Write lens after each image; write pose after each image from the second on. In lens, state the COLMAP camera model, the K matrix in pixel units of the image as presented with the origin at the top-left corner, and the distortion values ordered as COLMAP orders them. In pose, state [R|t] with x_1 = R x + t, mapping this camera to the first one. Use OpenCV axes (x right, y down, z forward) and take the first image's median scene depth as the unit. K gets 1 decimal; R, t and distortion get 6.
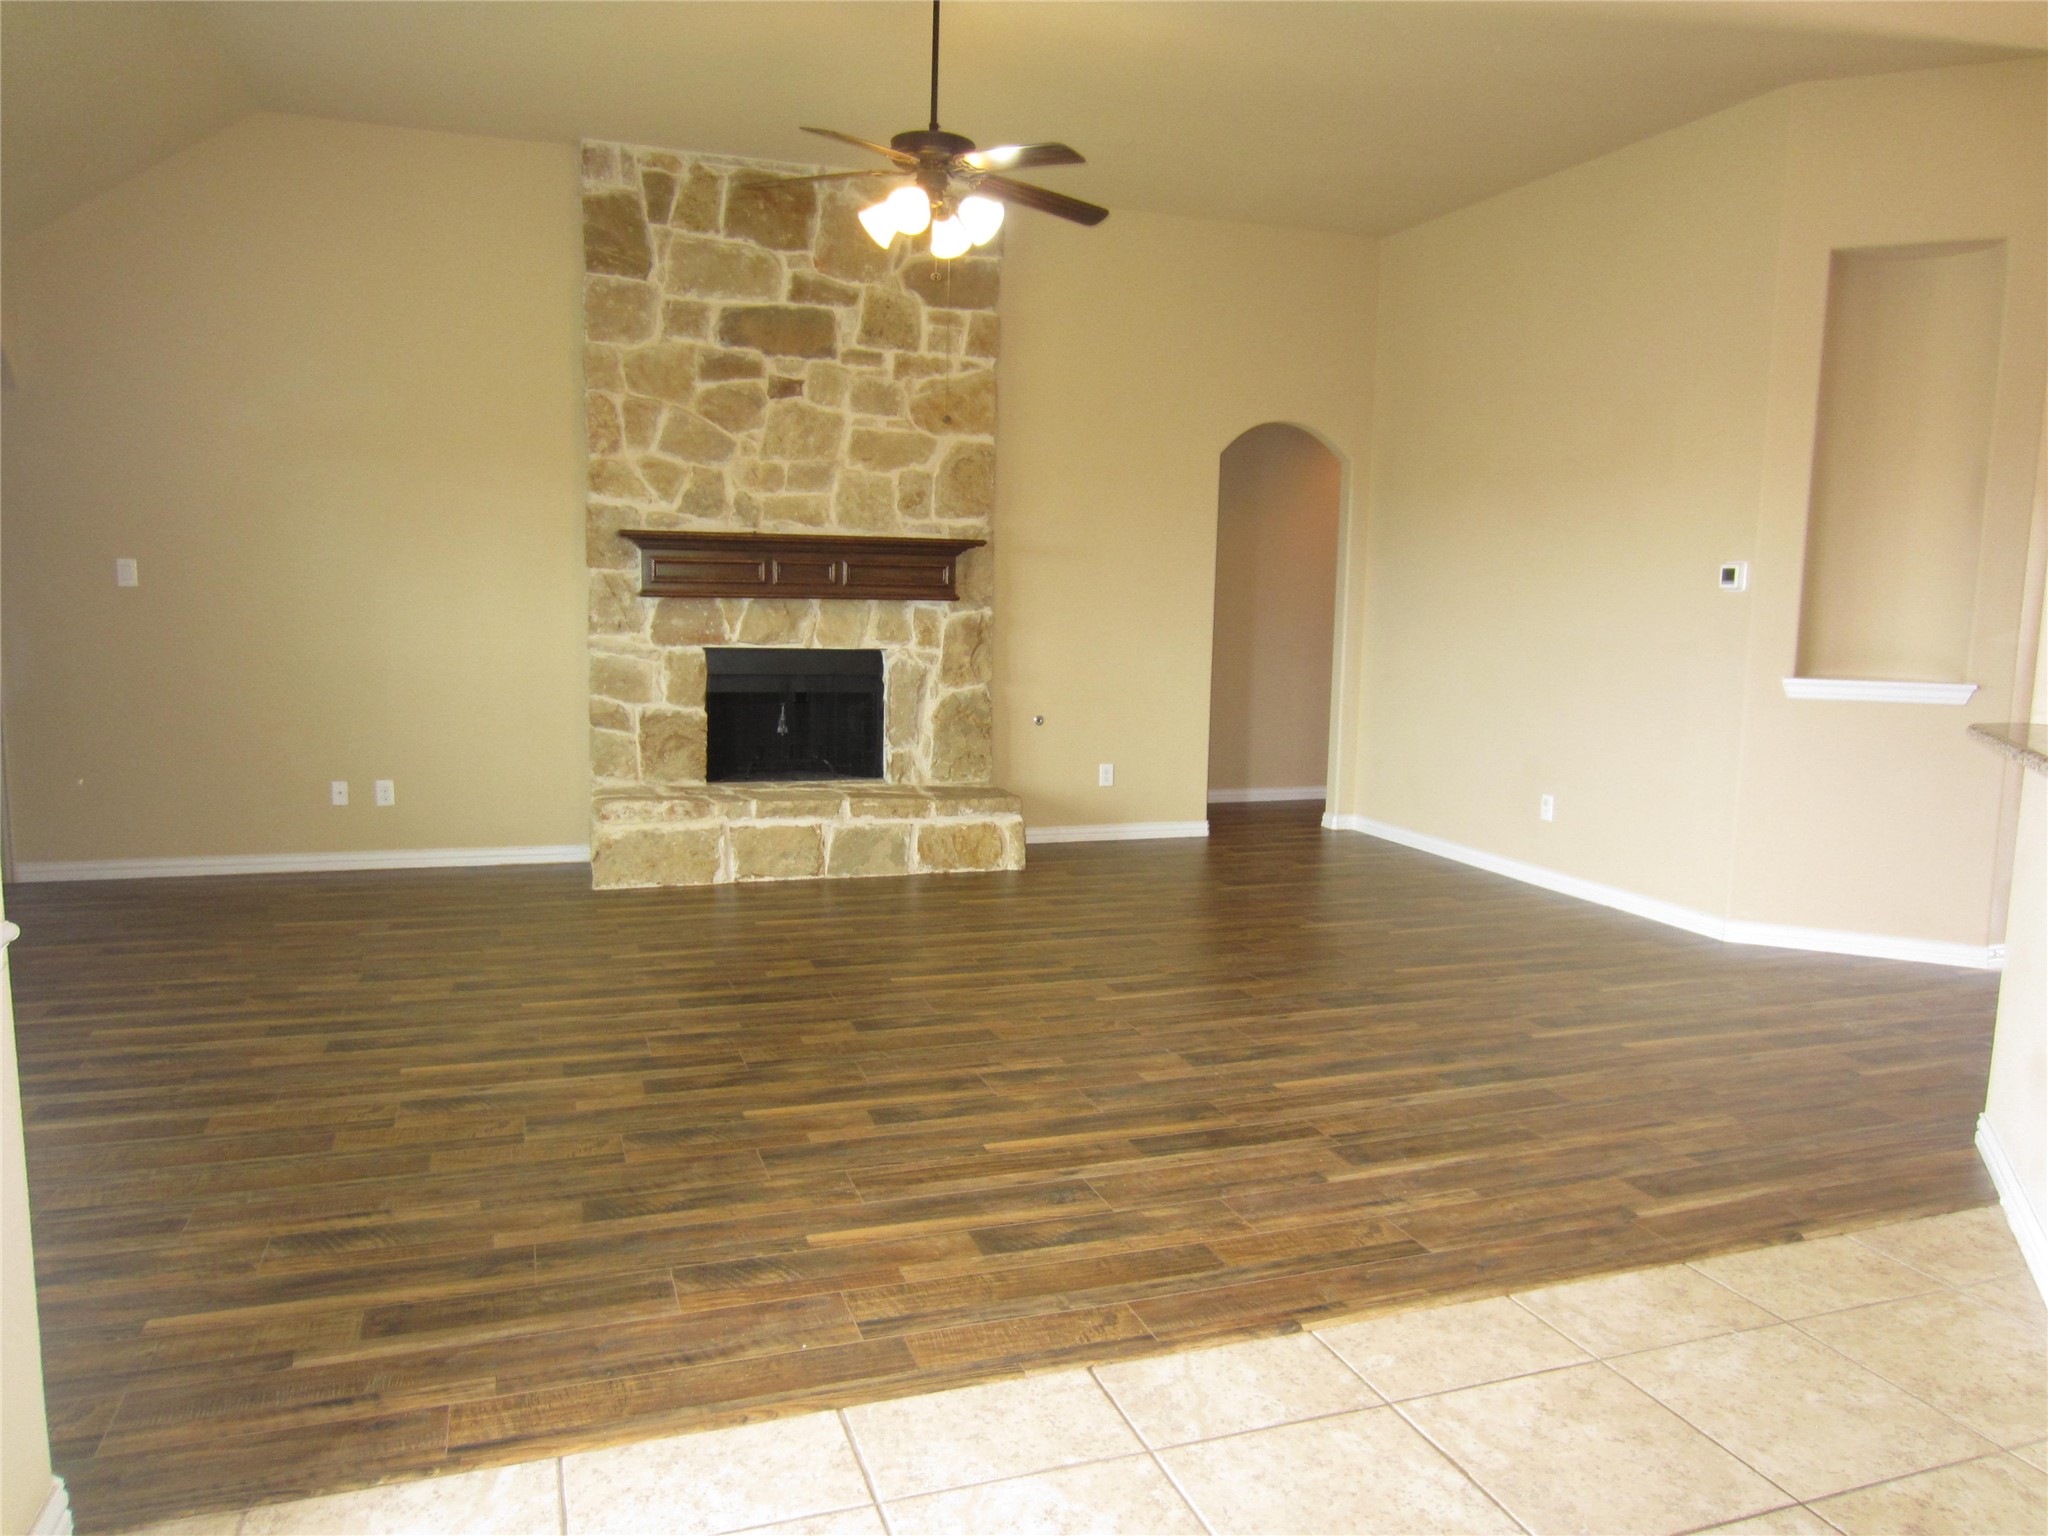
lens RADIAL K [[1463.2, 0, 1033.0], [0, 1463.2, 770.9], [0, 0, 1]] dist [-0.026240, 0.011830]
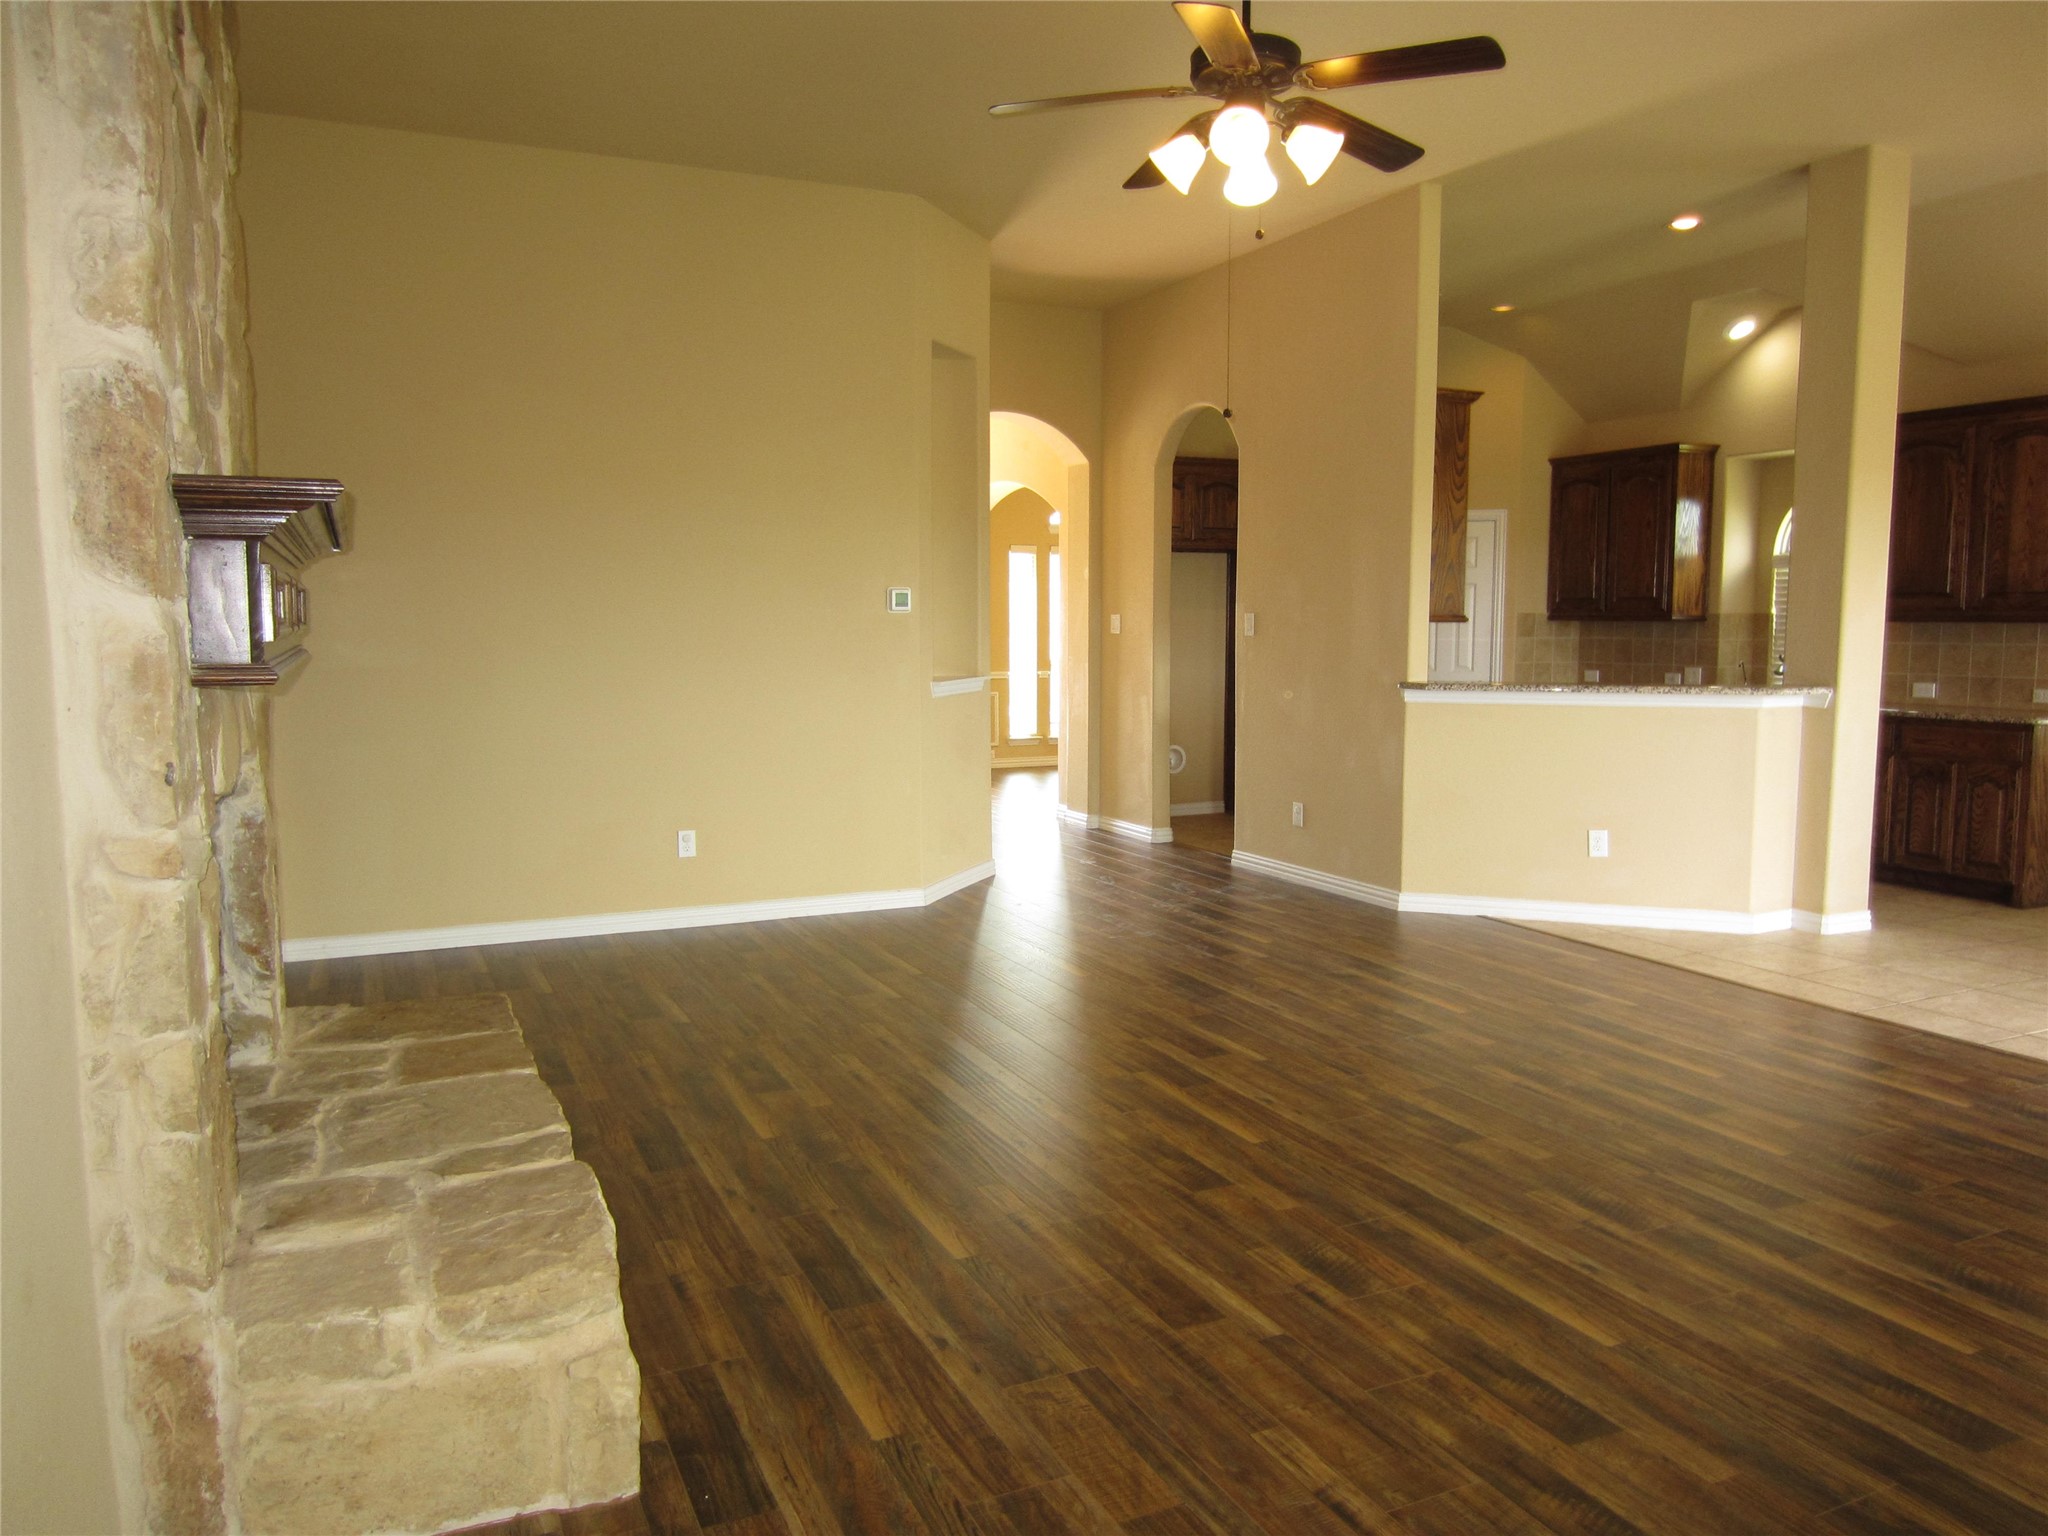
lens RADIAL K [[1463.2, 0, 1033.0], [0, 1463.2, 770.9], [0, 0, 1]] dist [-0.026240, 0.011830]
pose [[-0.099420, -0.122573, 0.987467, -0.597779], [0.123664, 0.983168, 0.134490, -0.120889], [-0.987331, 0.135485, -0.082588, 0.846524]]
